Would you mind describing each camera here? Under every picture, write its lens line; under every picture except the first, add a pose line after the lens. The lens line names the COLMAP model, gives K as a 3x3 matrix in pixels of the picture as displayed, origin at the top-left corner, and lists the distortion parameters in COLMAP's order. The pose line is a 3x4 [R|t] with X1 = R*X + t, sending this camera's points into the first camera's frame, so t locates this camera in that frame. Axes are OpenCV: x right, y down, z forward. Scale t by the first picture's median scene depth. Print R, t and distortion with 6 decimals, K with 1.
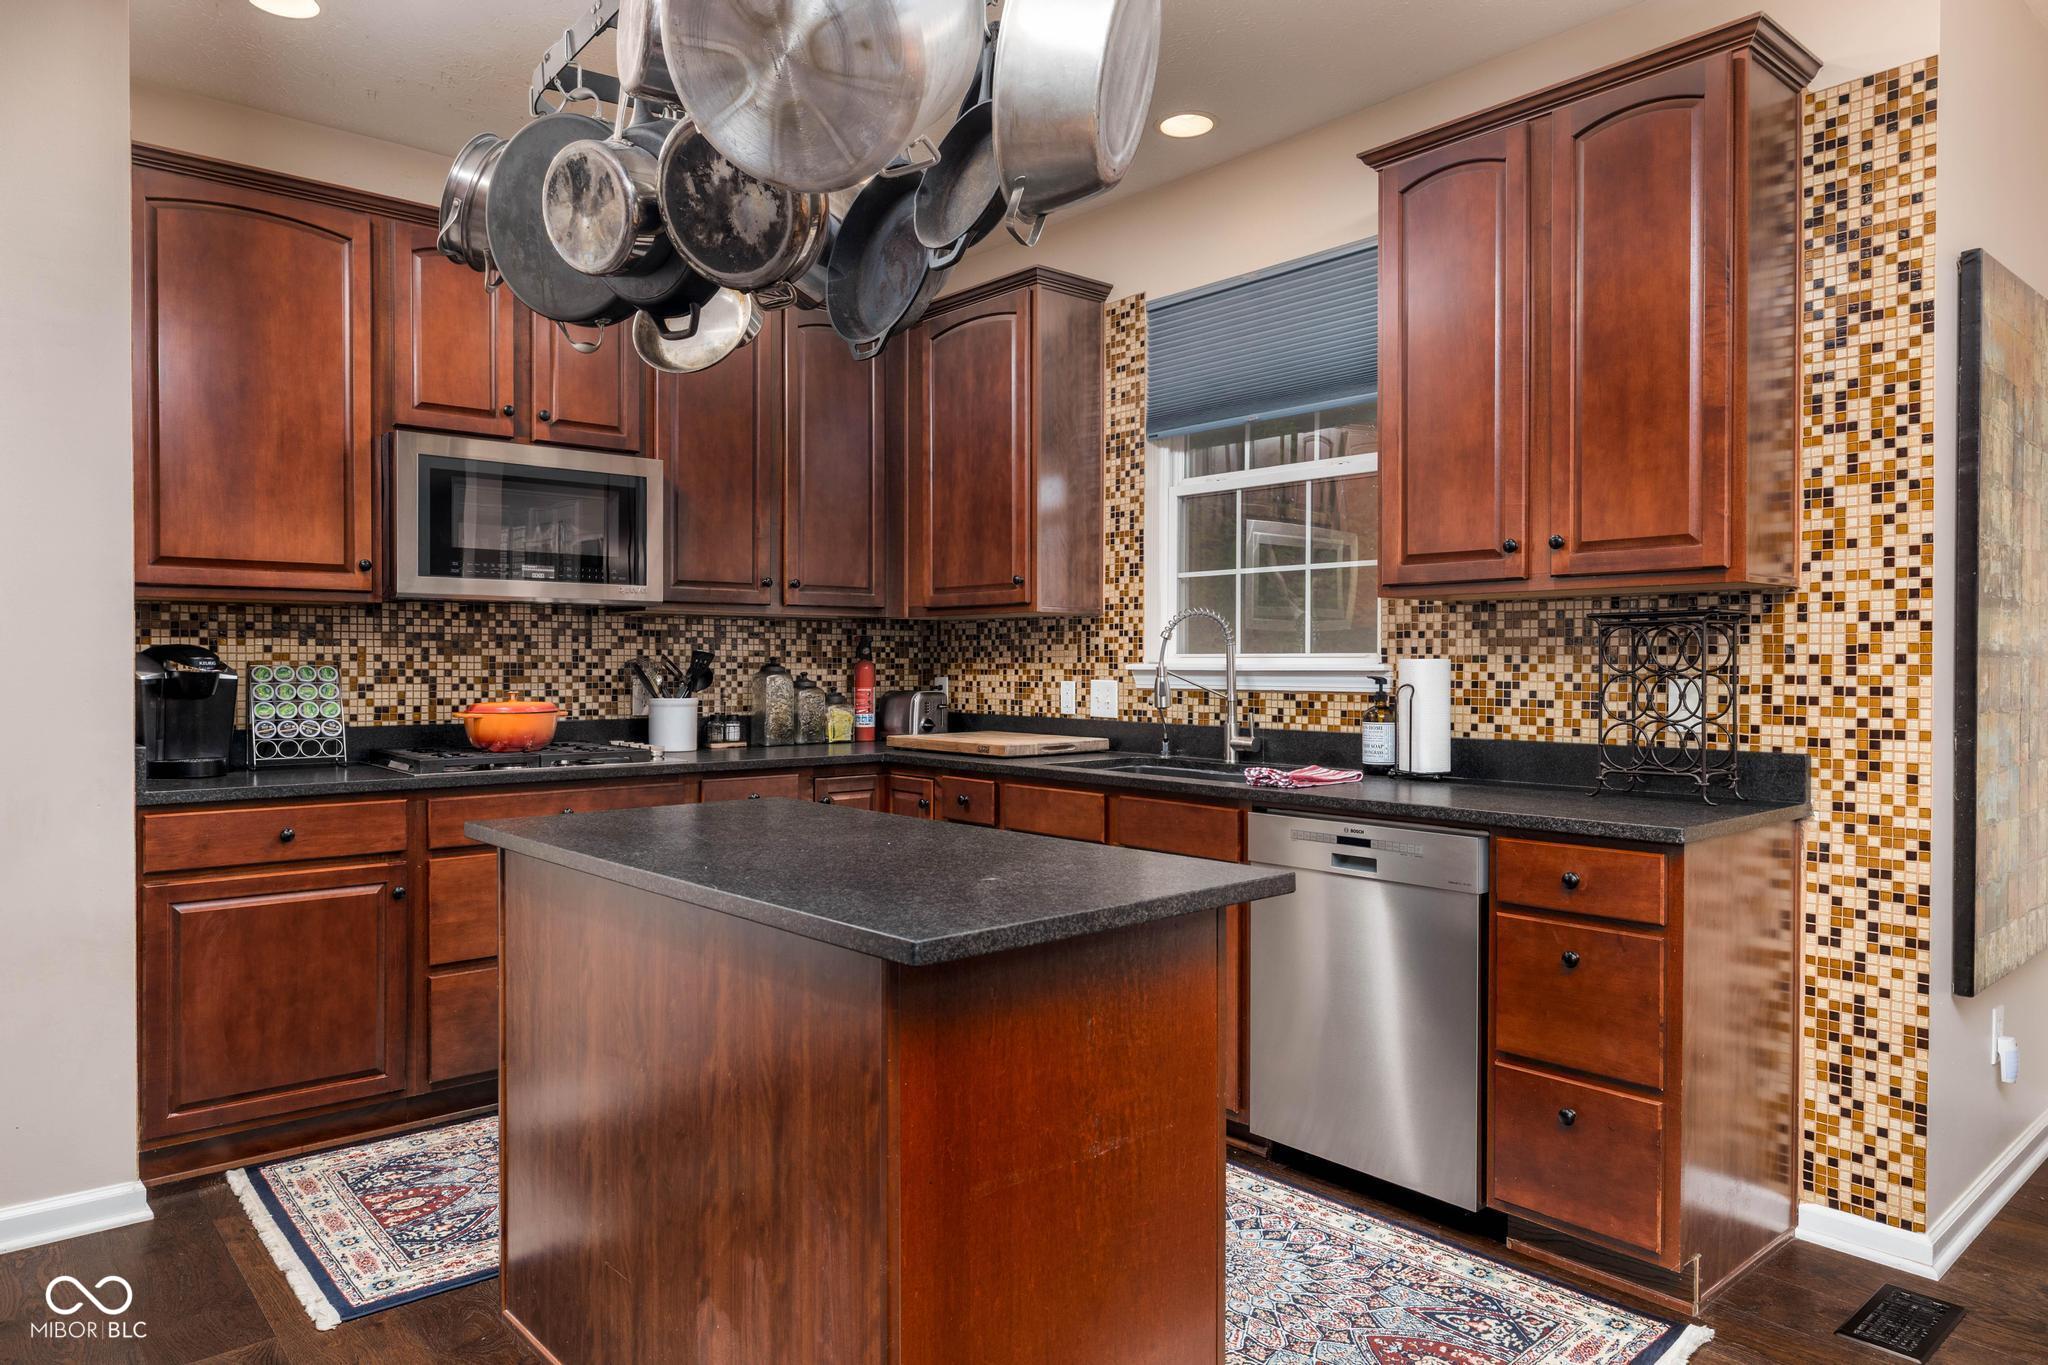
lens RADIAL K [[1288.2, 0, 1013.7], [0, 1288.2, 681.3], [0, 0, 1]] dist [0.000101, 0.005575]
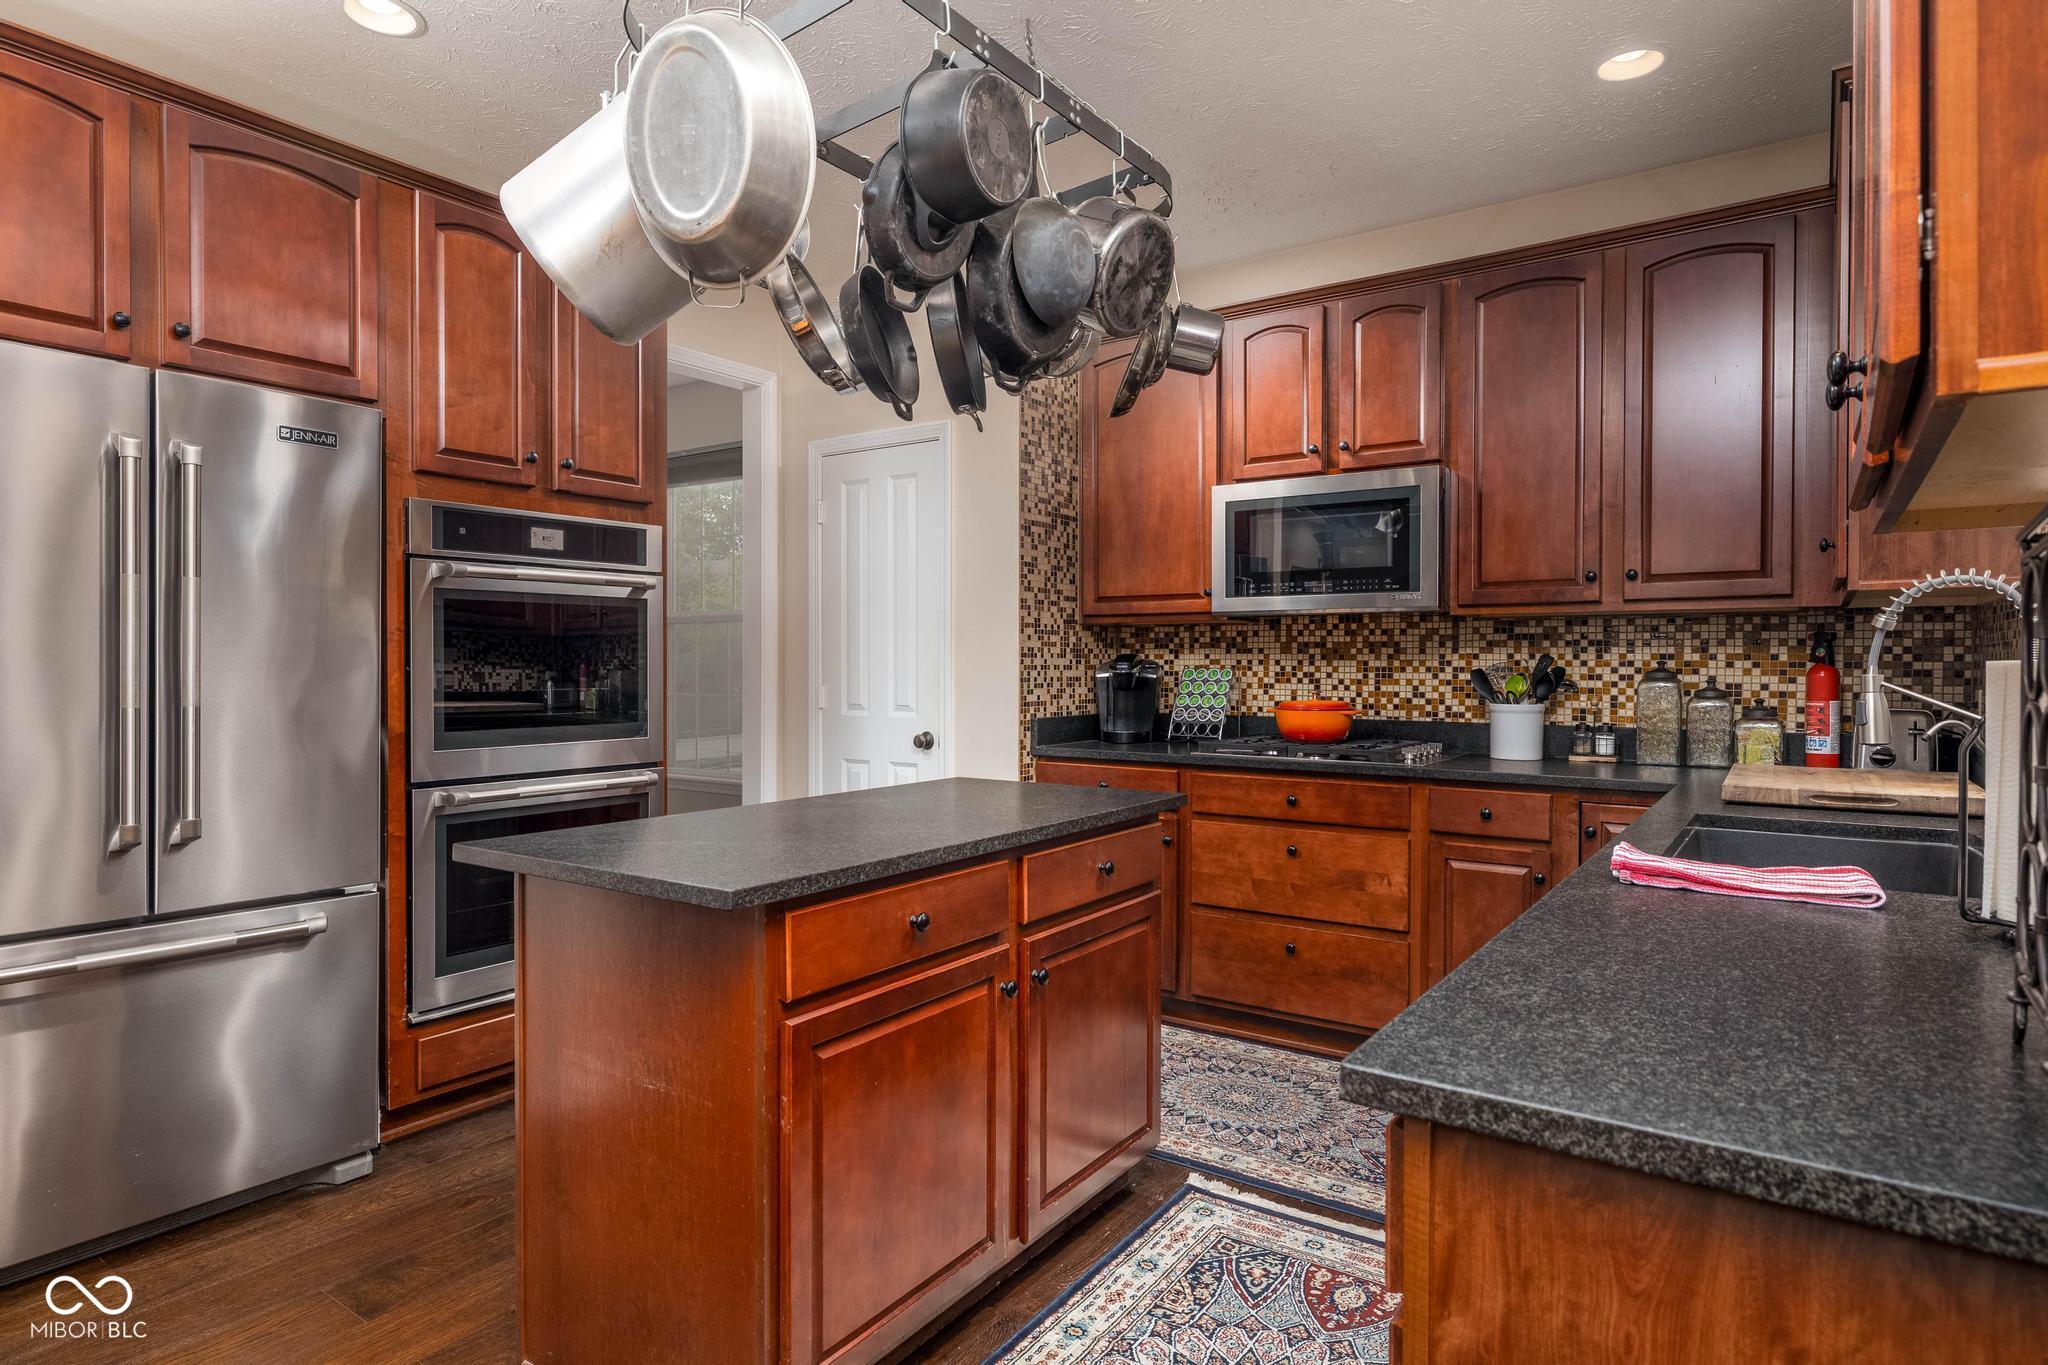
lens RADIAL K [[1139.0, 0, 1035.9], [0, 1139.0, 672.5], [0, 0, 1]] dist [0.003359, 0.001131]
pose [[0.251550, 0.006286, -0.967824, 0.519034], [-0.017052, 0.999852, 0.002063, -0.006696], [0.967694, 0.015984, 0.251620, 0.484838]]
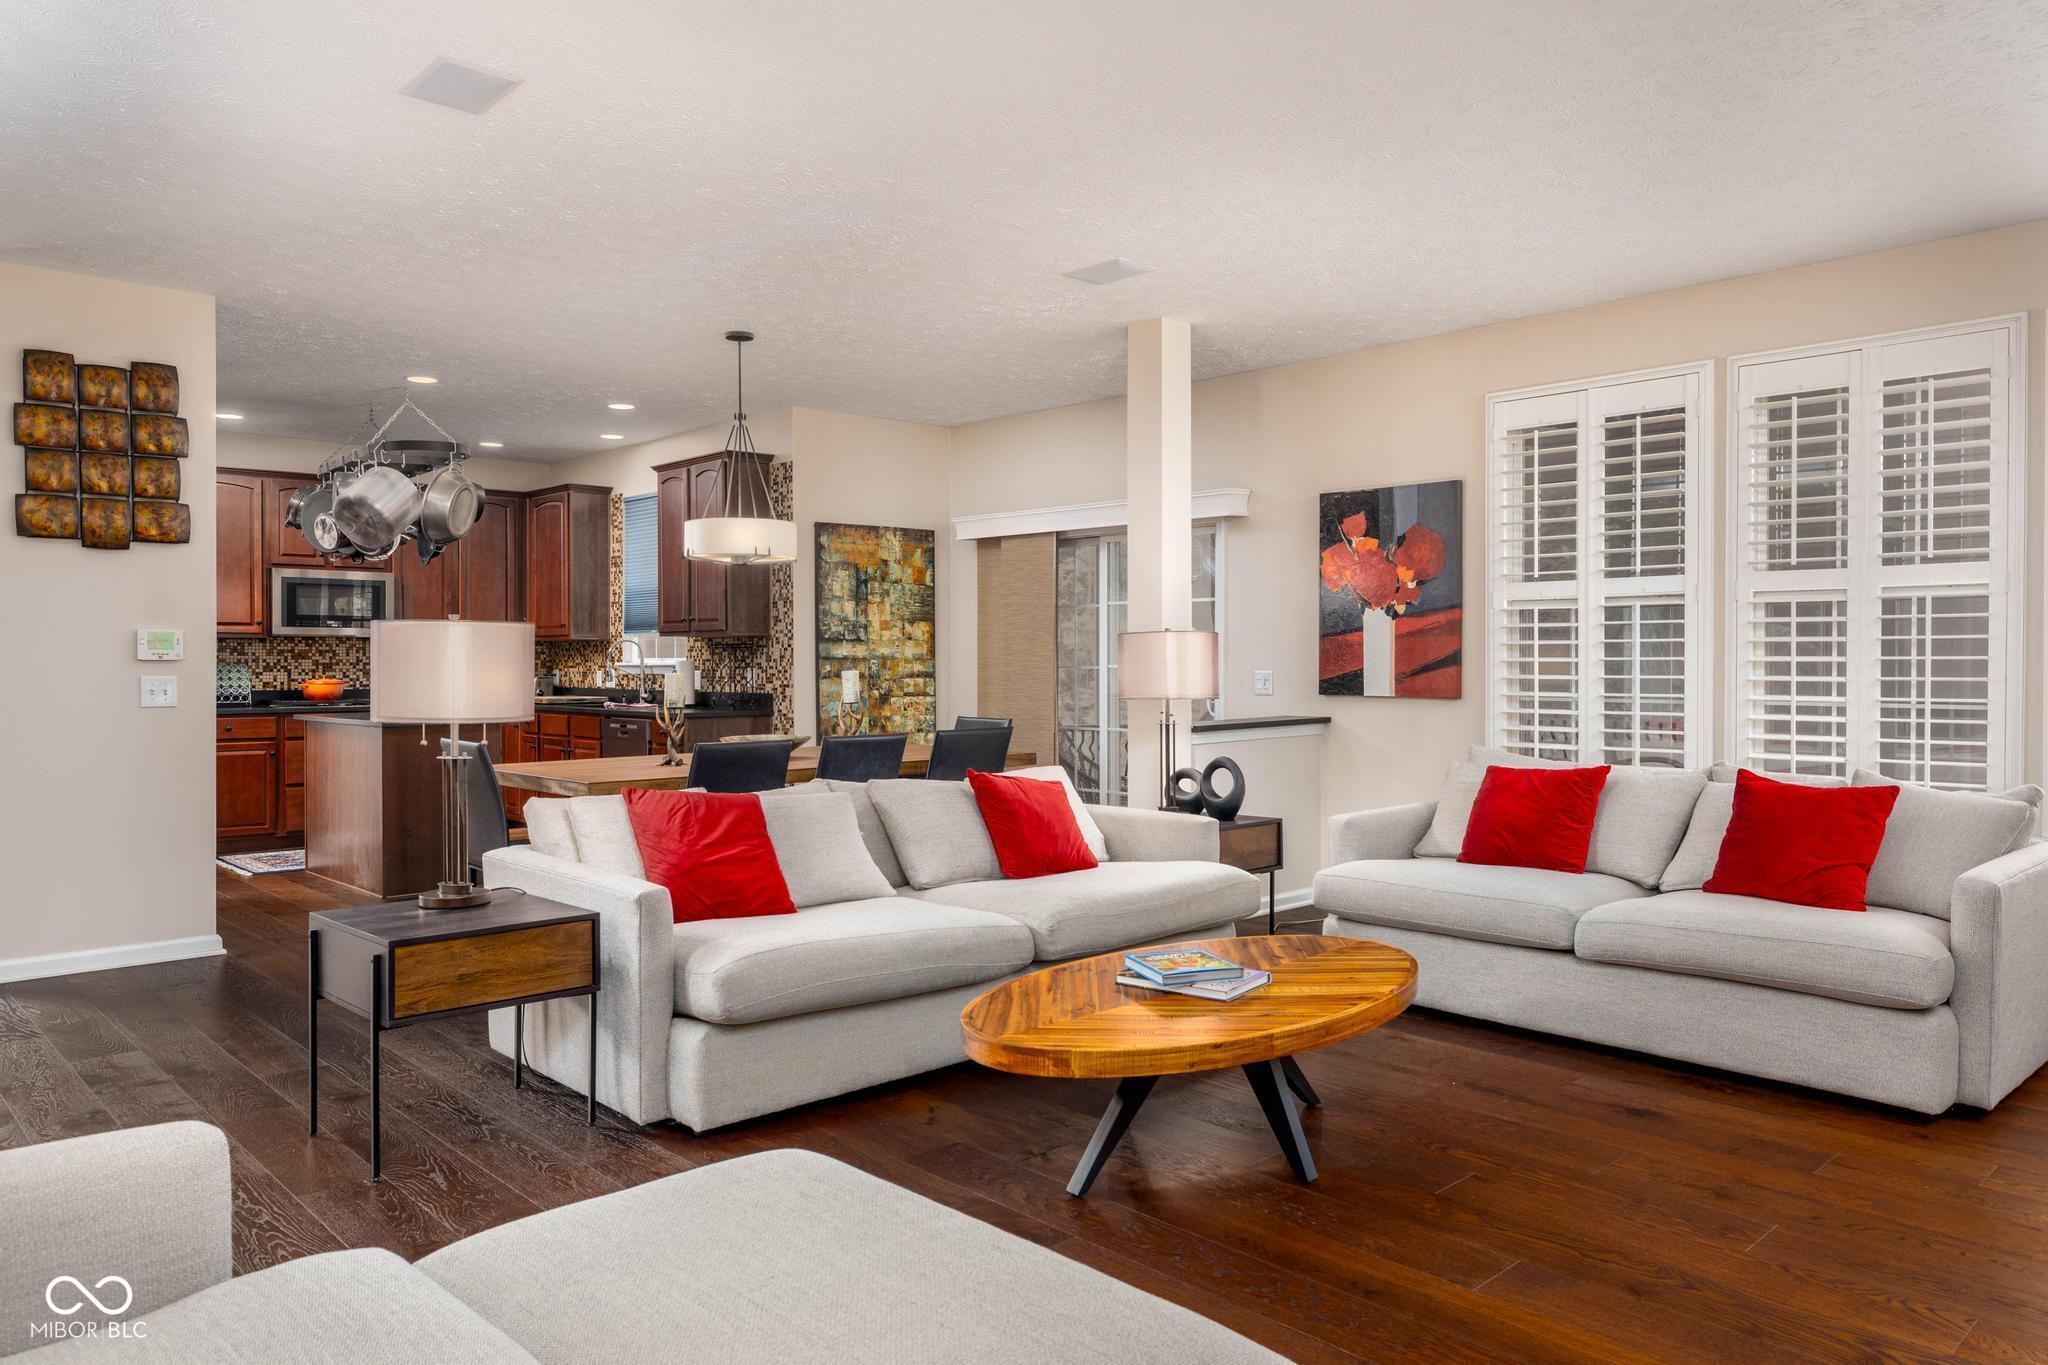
lens RADIAL K [[1372.4, 0, 1018.8], [0, 1372.4, 673.7], [0, 0, 1]] dist [-0.001017, 0.001582]
pose [[0.998998, -0.002494, 0.044692, 0.728616], [0.002777, 0.999976, -0.006279, 0.023597], [-0.044675, 0.006397, 0.998981, -1.479392]]
